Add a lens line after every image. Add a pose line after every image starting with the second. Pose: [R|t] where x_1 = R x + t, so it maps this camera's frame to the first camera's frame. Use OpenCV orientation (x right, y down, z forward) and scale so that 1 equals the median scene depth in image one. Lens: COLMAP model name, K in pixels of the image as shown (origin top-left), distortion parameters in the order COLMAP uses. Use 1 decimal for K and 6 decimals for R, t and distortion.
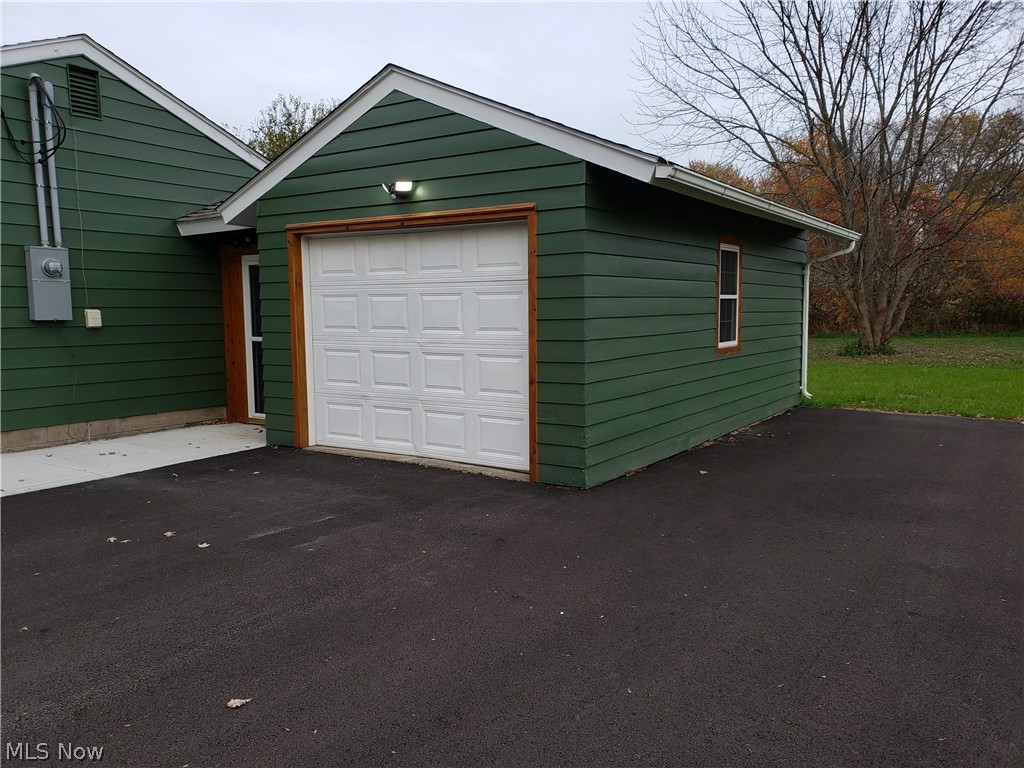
lens RADIAL K [[828.8, 0, 507.3], [0, 828.8, 368.4], [0, 0, 1]] dist [0.037142, -0.024436]
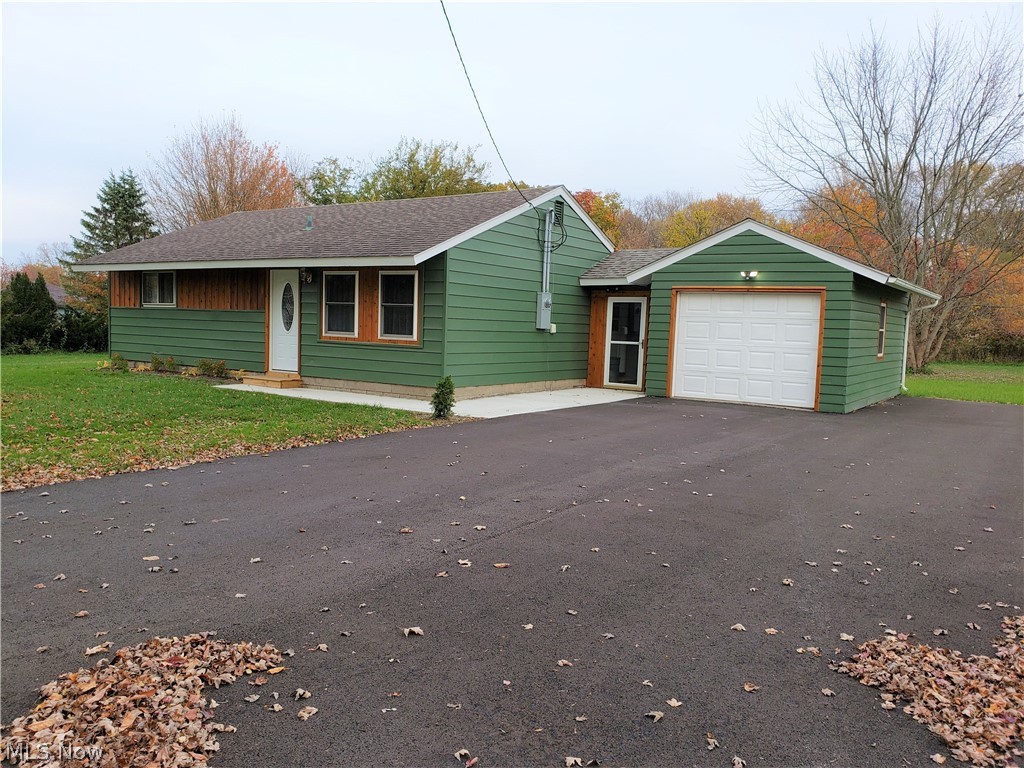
lens RADIAL K [[828.8, 0, 498.8], [0, 828.8, 374.9], [0, 0, 1]] dist [0.037142, -0.024436]
pose [[0.999119, 0.041687, -0.004944, -0.605163], [-0.041738, 0.999070, -0.010850, 0.075282], [0.004487, 0.011047, 0.999929, -0.928351]]
